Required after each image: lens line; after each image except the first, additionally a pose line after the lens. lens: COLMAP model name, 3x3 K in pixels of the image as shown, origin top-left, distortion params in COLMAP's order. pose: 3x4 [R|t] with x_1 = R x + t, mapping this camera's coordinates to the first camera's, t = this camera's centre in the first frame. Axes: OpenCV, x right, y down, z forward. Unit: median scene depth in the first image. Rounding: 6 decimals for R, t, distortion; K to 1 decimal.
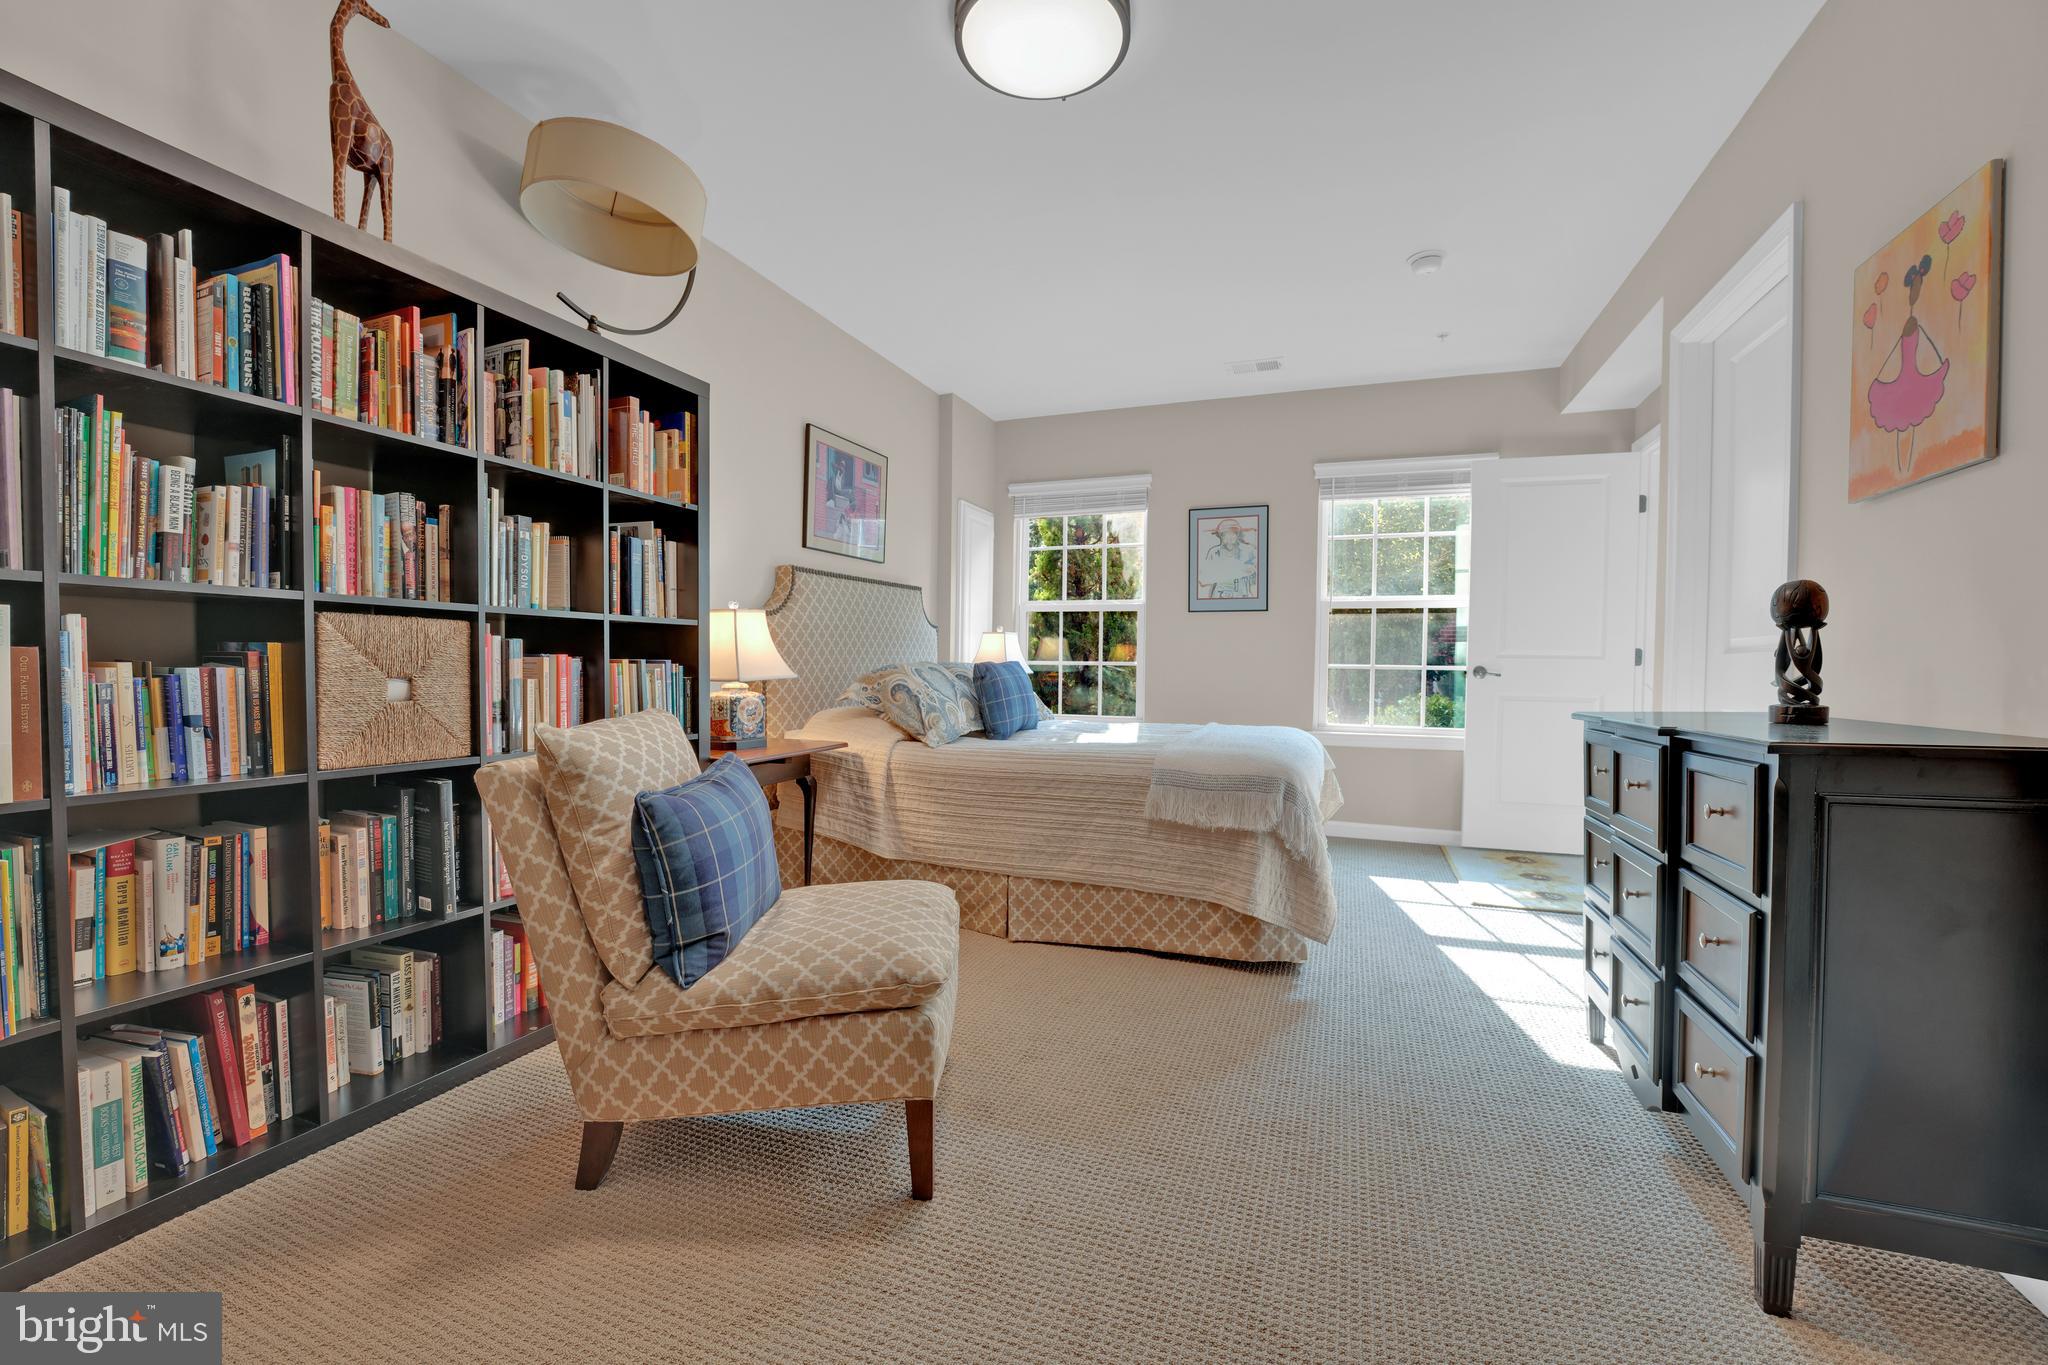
lens RADIAL K [[828.8, 0, 1022.3], [0, 828.8, 681.2], [0, 0, 1]] dist [-0.026392, 0.001100]
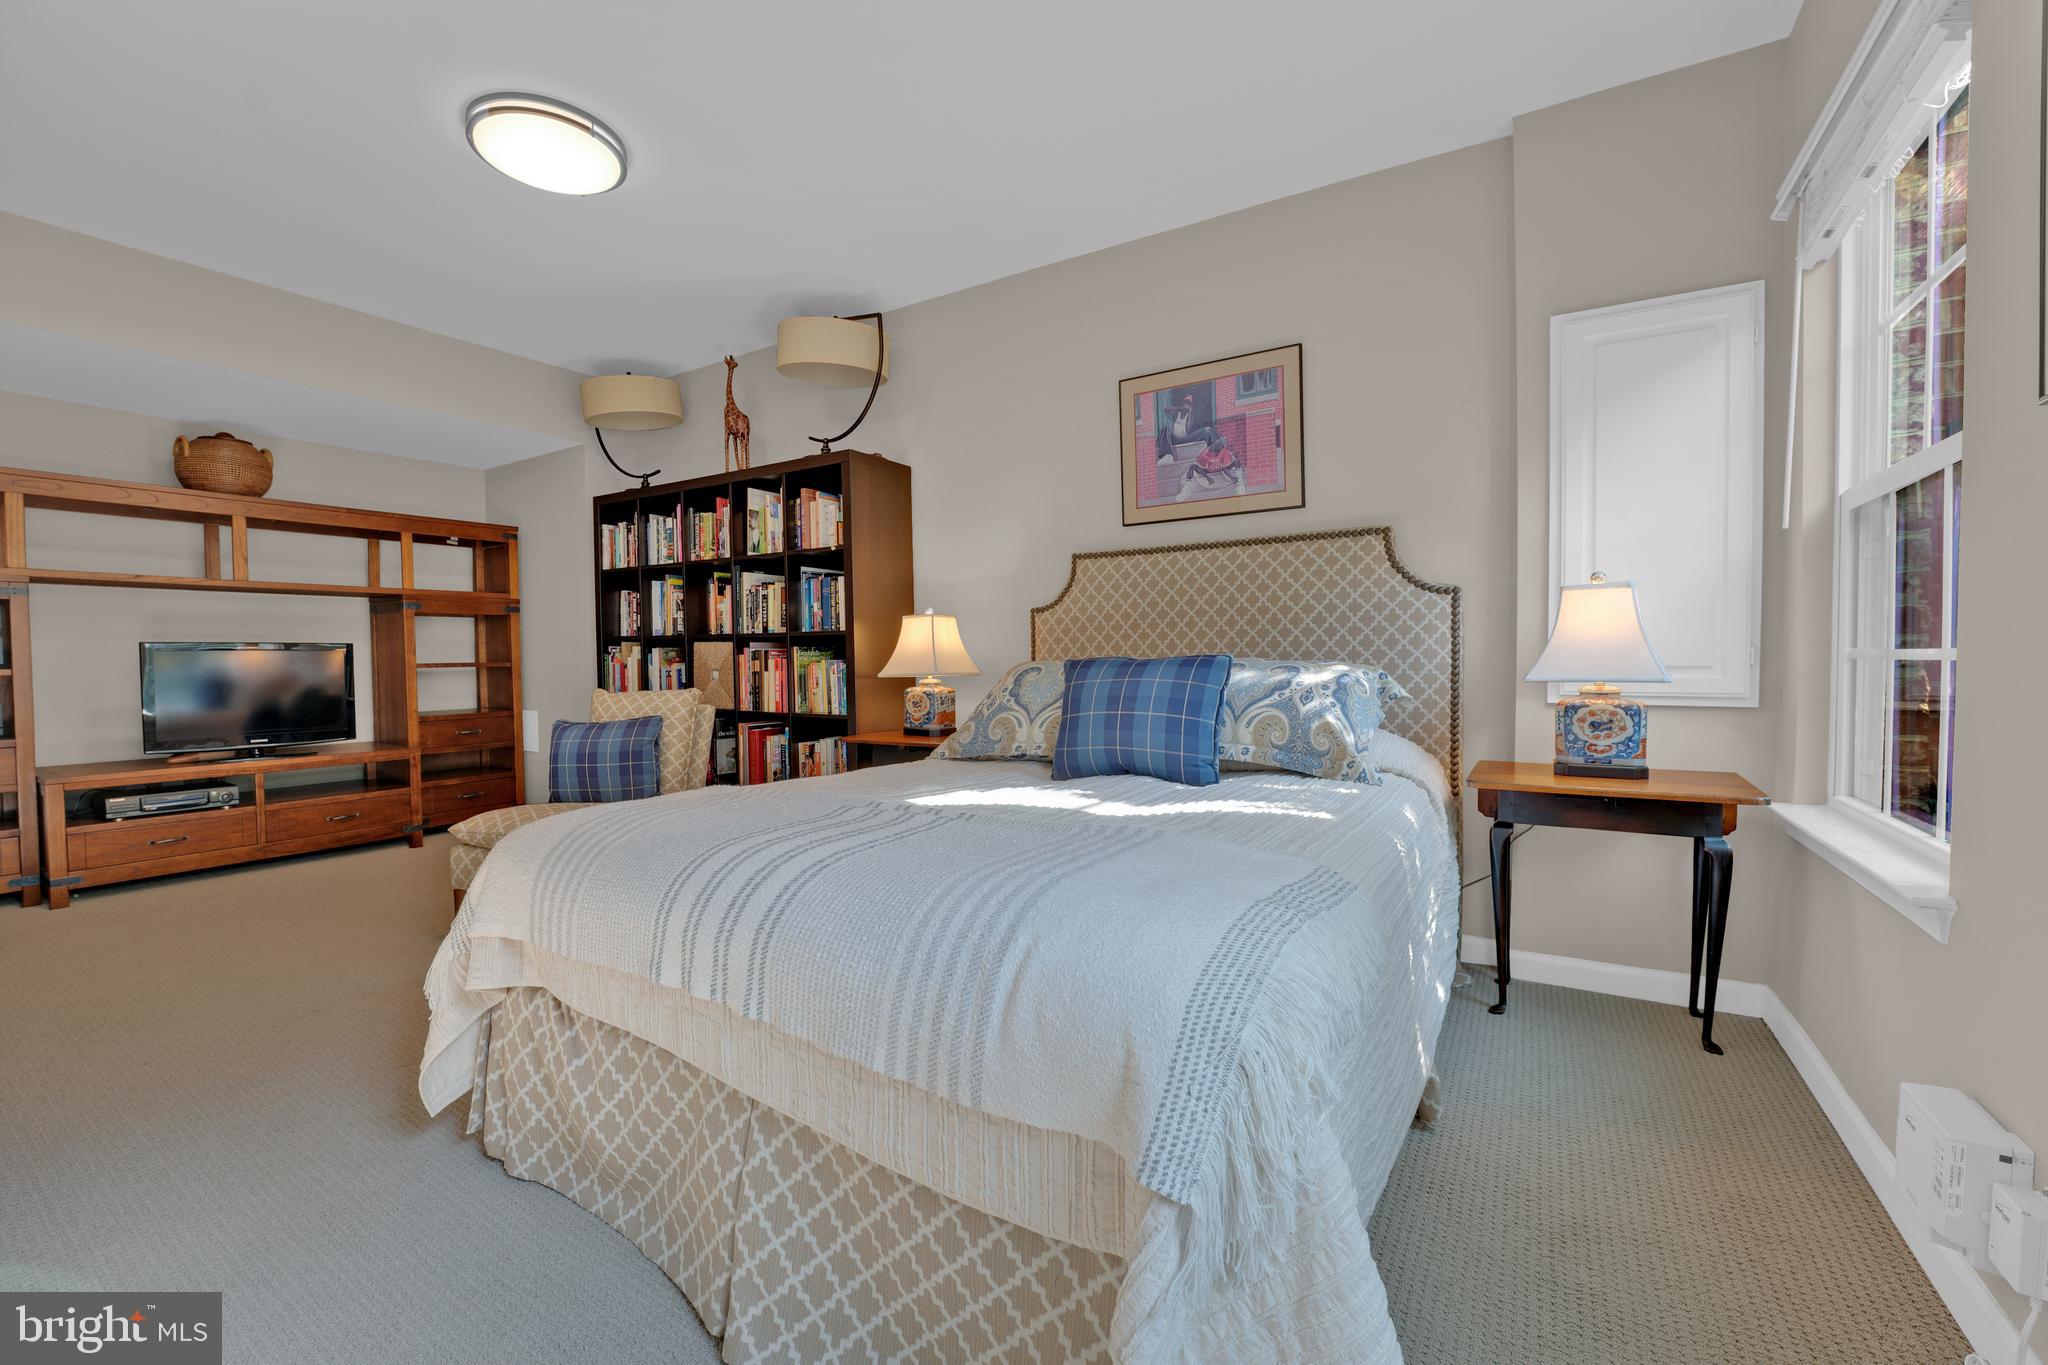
lens RADIAL K [[828.8, 0, 1022.3], [0, 828.8, 681.2], [0, 0, 1]] dist [-0.026392, 0.001100]
pose [[-0.193018, 0.031031, -0.980704, 0.760000], [-0.015733, 0.999273, 0.034715, -0.035476], [0.981069, 0.022130, -0.192390, 1.334056]]
